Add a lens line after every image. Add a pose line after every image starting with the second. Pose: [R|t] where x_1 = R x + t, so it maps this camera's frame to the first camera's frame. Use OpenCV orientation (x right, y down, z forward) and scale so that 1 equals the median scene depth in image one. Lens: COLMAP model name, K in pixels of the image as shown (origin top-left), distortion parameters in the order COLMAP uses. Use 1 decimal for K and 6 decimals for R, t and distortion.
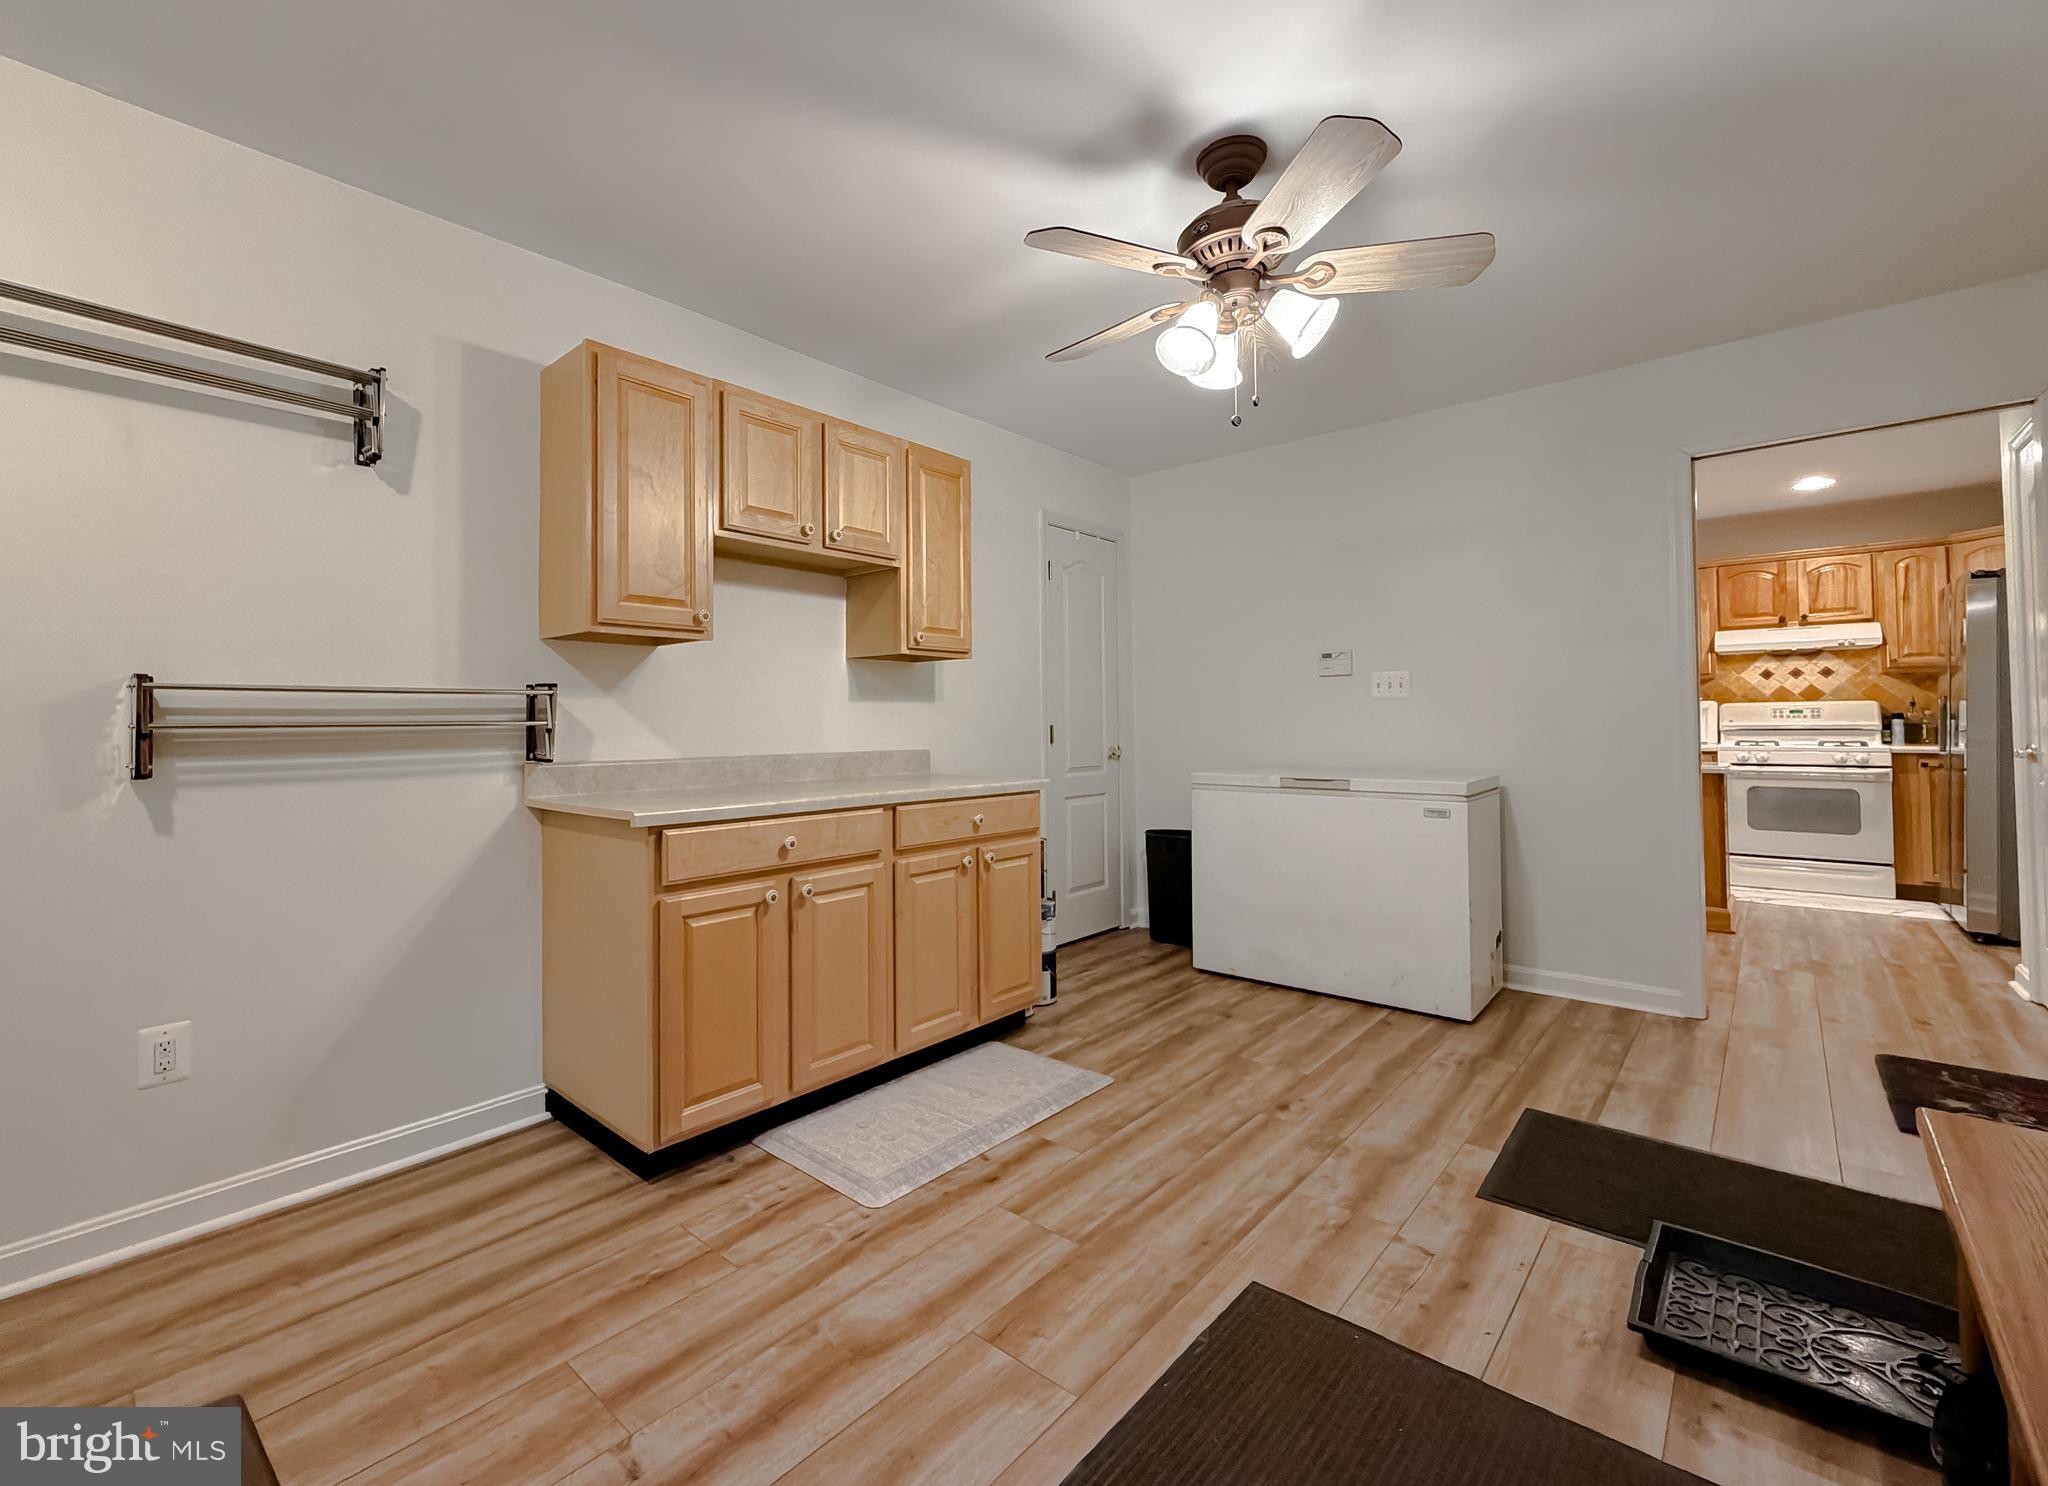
lens RADIAL K [[902.2, 0, 925.5], [0, 902.2, 712.1], [0, 0, 1]] dist [0.001351, 0.000150]
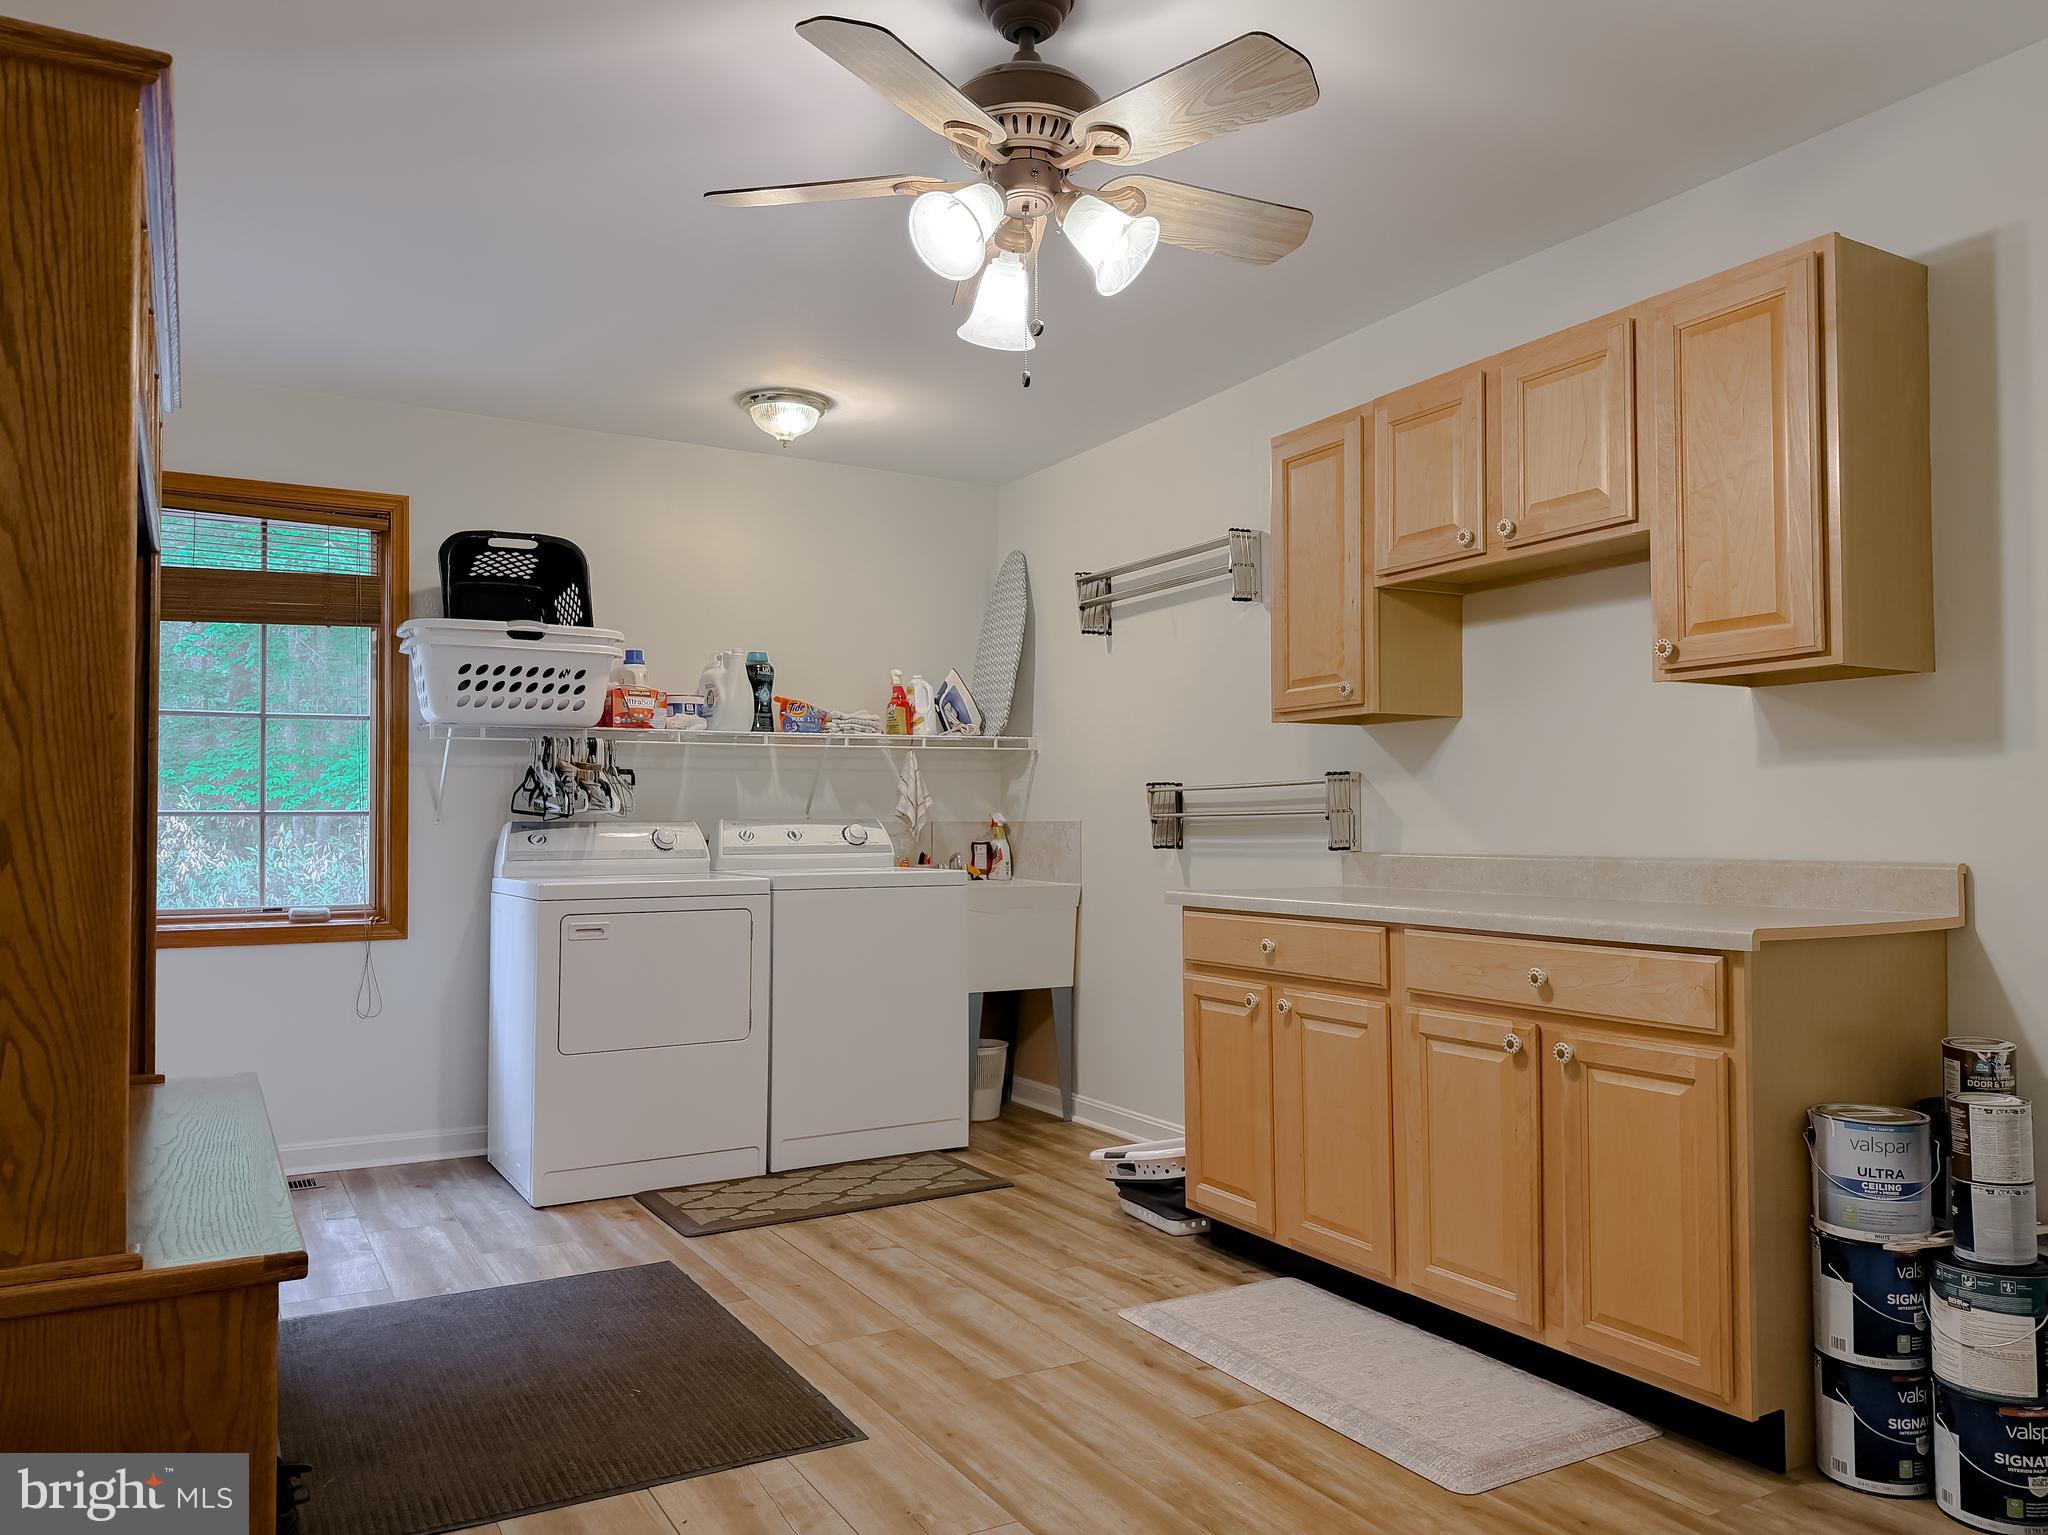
lens RADIAL K [[1468.3, 0, 1015.8], [0, 1468.3, 809.6], [0, 0, 1]] dist [0.128017, -0.221839]
pose [[-0.297040, -0.004196, -0.954856, 1.422667], [0.017280, 0.999803, -0.009769, 0.022970], [0.954709, -0.019402, -0.296909, 1.307070]]
